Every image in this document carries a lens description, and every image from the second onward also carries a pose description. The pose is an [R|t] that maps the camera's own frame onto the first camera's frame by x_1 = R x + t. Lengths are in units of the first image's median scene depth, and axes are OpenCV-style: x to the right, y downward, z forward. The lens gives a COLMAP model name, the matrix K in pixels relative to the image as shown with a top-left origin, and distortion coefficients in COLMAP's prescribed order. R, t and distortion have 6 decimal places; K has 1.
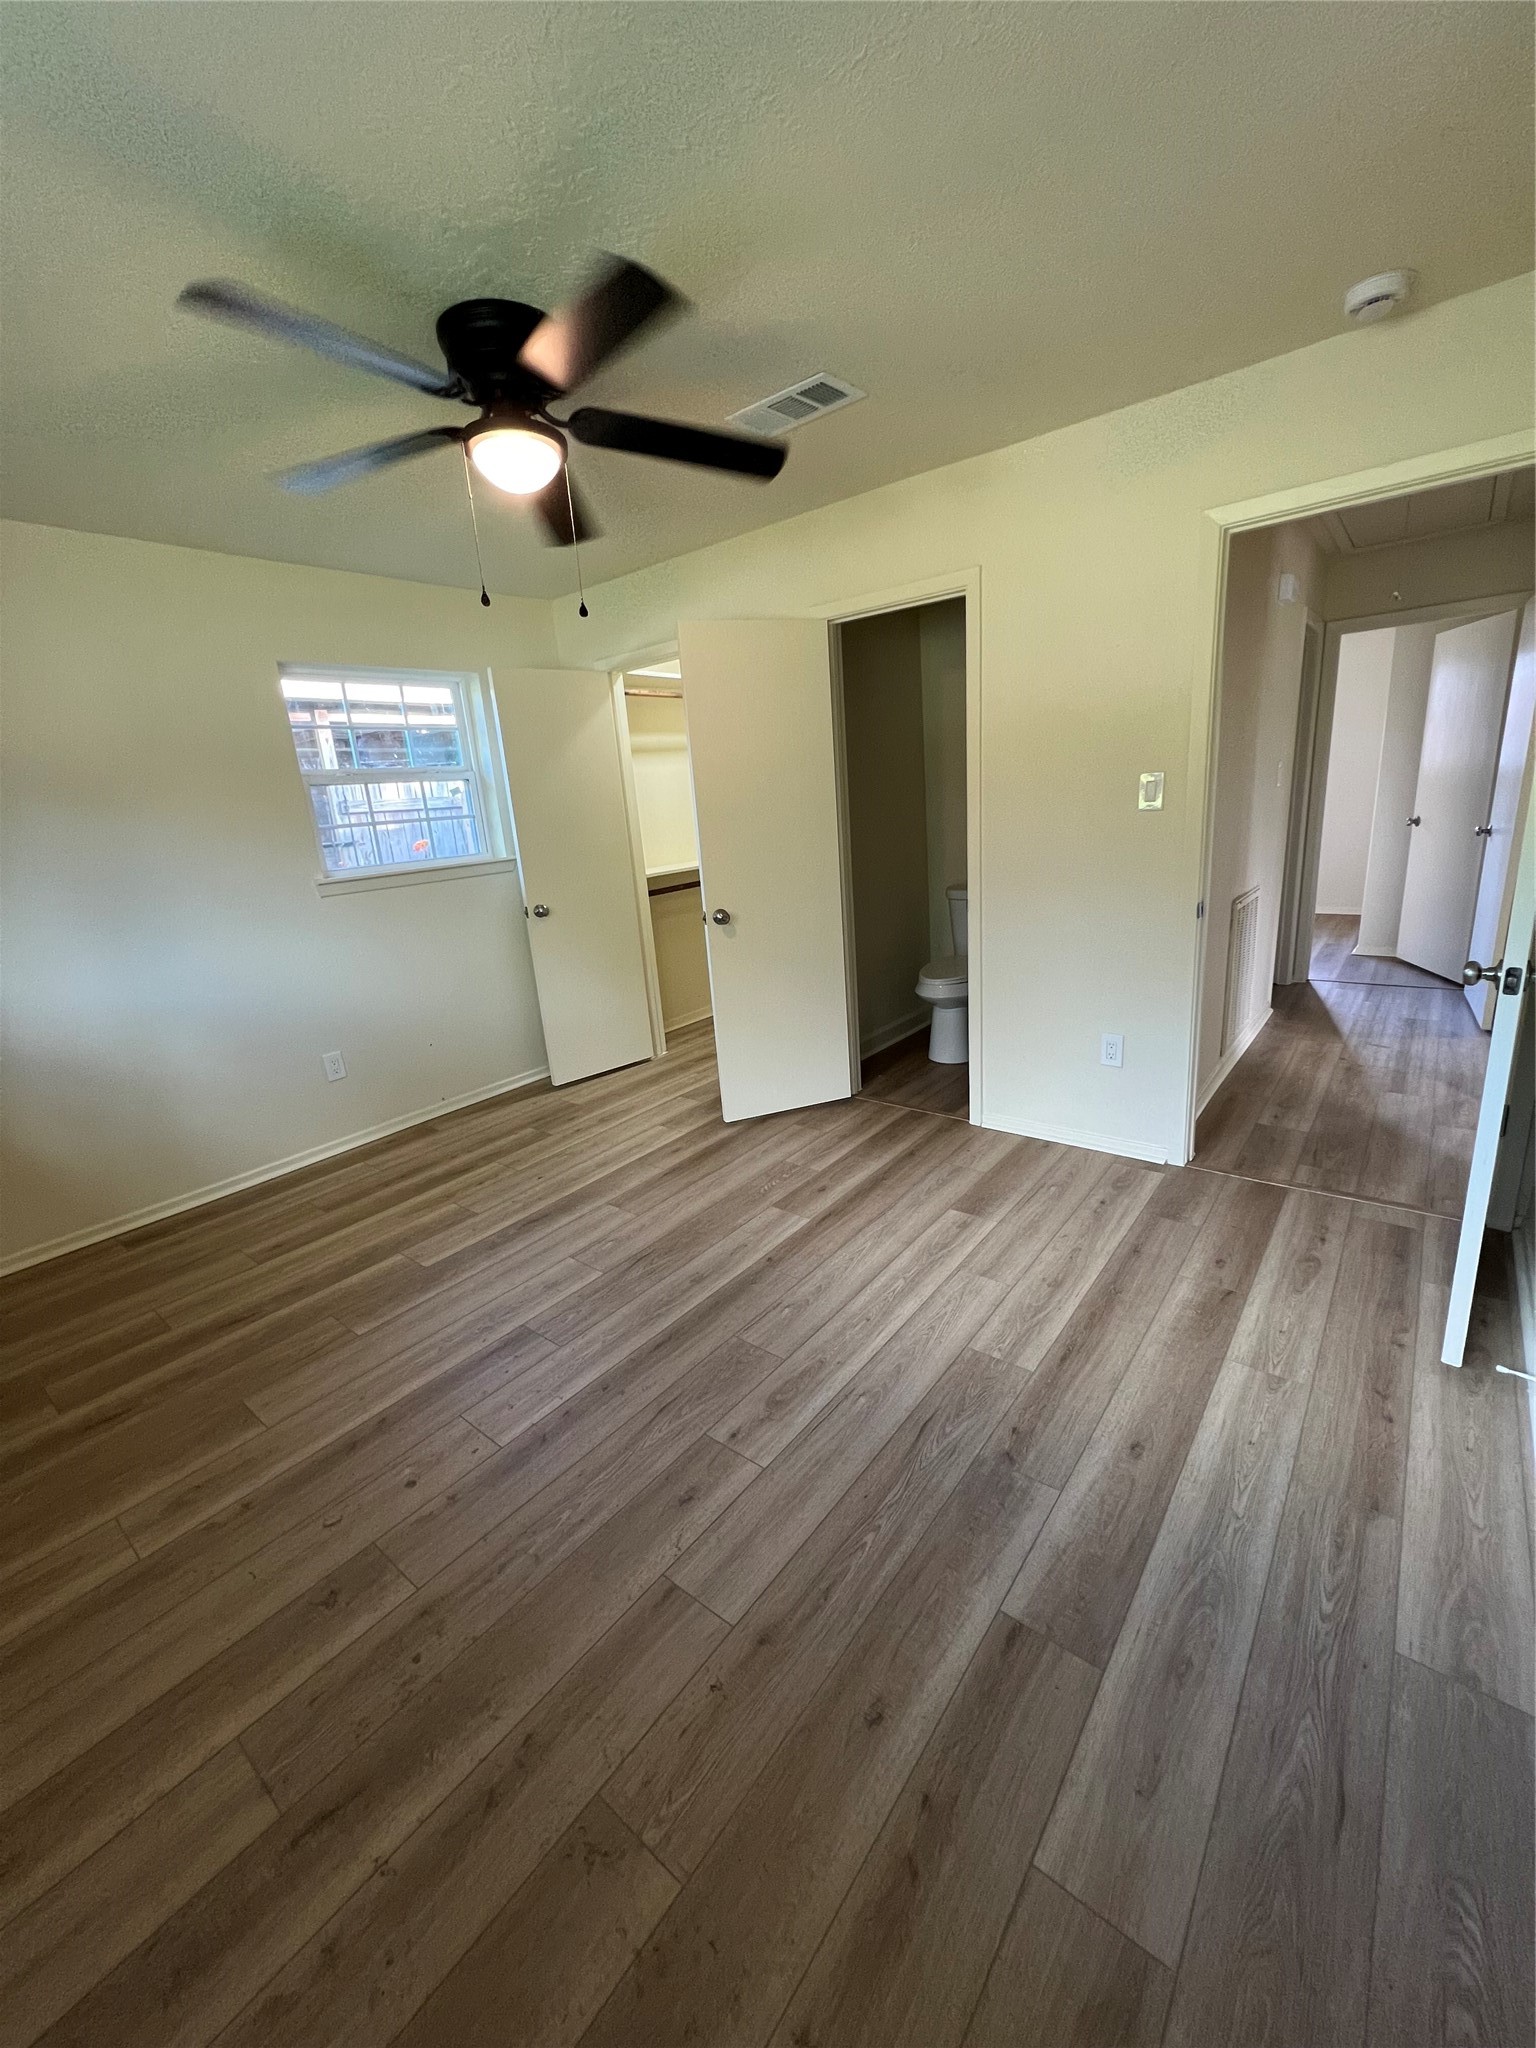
lens RADIAL K [[894.3, 0, 766.5], [0, 894.3, 1054.2], [0, 0, 1]] dist [0.000195, -0.000114]
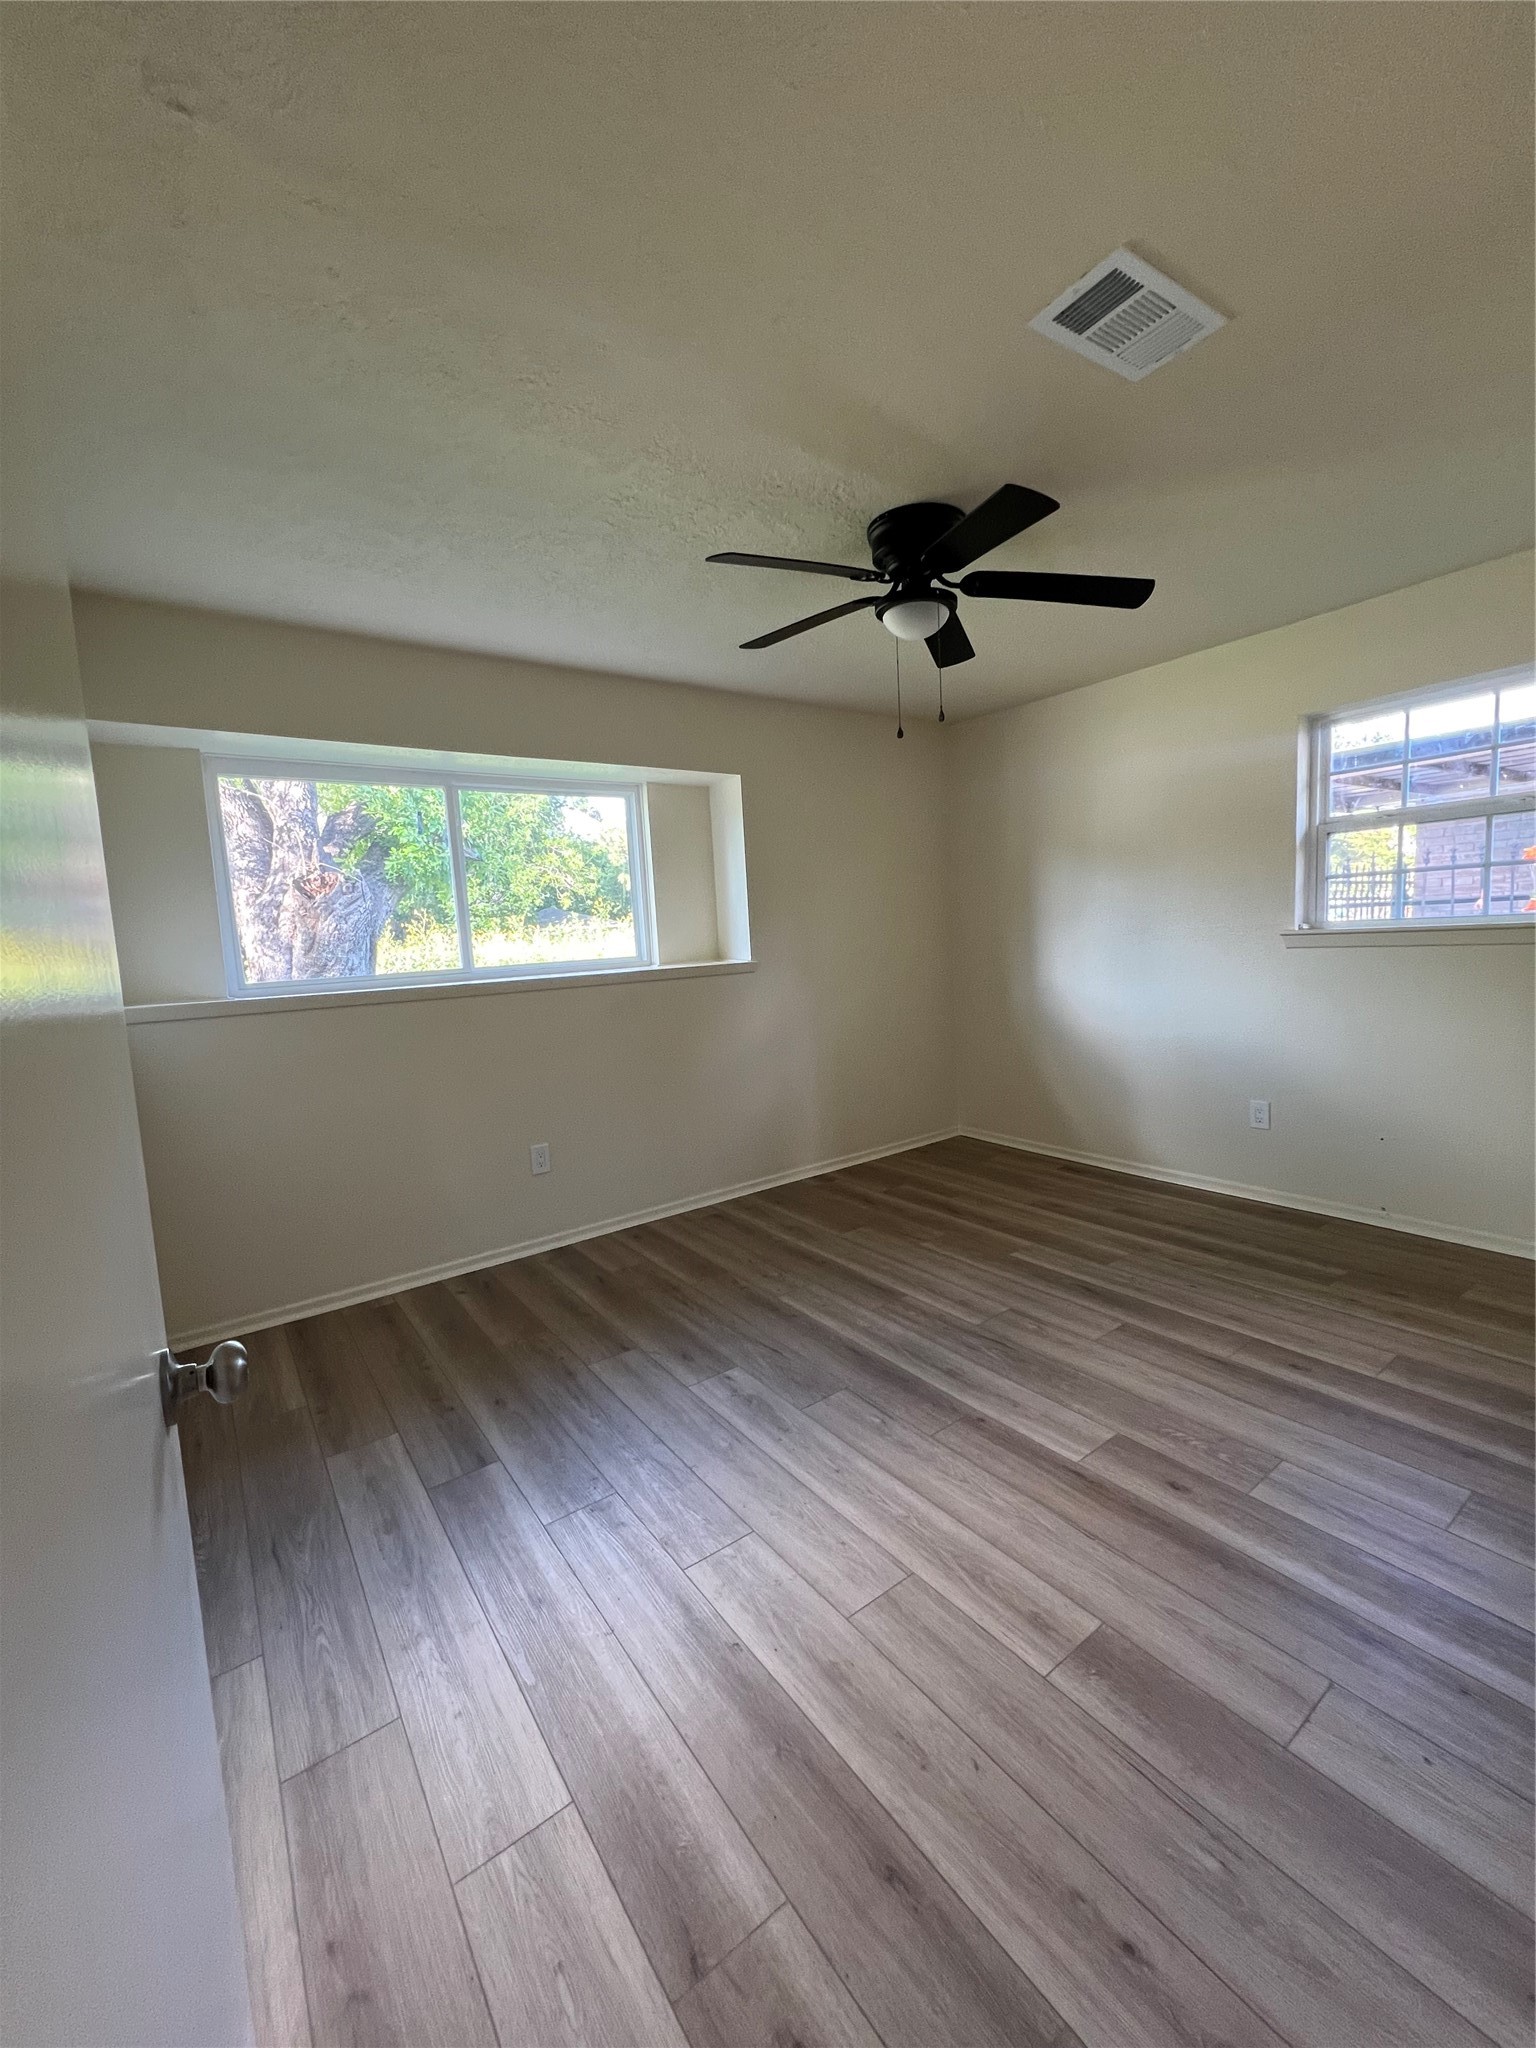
lens RADIAL K [[816.2, 0, 775.1], [0, 816.2, 1022.4], [0, 0, 1]] dist [-0.001120, 0.000123]
pose [[-0.294441, 0.190290, -0.936533, 0.706434], [-0.192952, 0.947957, 0.253274, -0.288459], [0.935988, 0.255280, -0.242401, 0.876442]]
